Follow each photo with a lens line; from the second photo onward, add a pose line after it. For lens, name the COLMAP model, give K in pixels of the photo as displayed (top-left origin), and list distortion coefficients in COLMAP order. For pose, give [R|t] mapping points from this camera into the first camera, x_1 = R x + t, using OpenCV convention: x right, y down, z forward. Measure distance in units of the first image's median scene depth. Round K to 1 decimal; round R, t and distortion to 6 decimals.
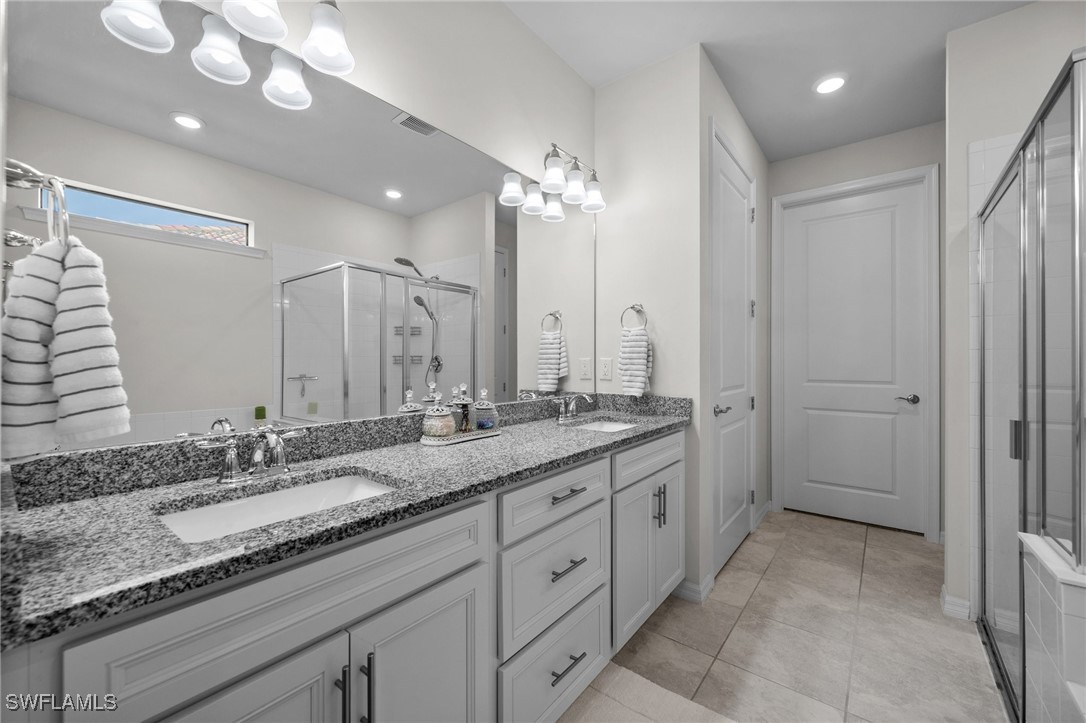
lens RADIAL K [[426.1, 0, 544.6], [0, 426.1, 360.6], [0, 0, 1]] dist [-0.005656, 0.000335]
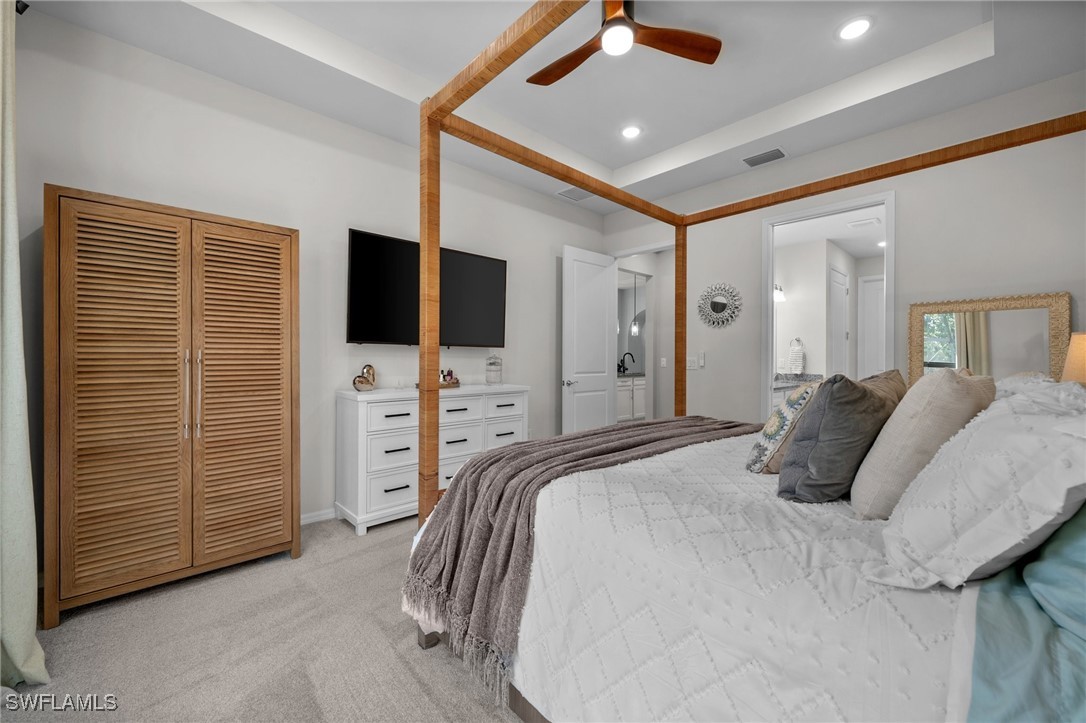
lens RADIAL K [[426.1, 0, 541.8], [0, 426.1, 359.0], [0, 0, 1]] dist [-0.005656, 0.000335]
pose [[0.990320, 0.004051, -0.138741, -0.844409], [-0.003277, 0.999978, 0.005808, -0.012825], [0.138762, -0.005297, 0.990312, -1.526354]]
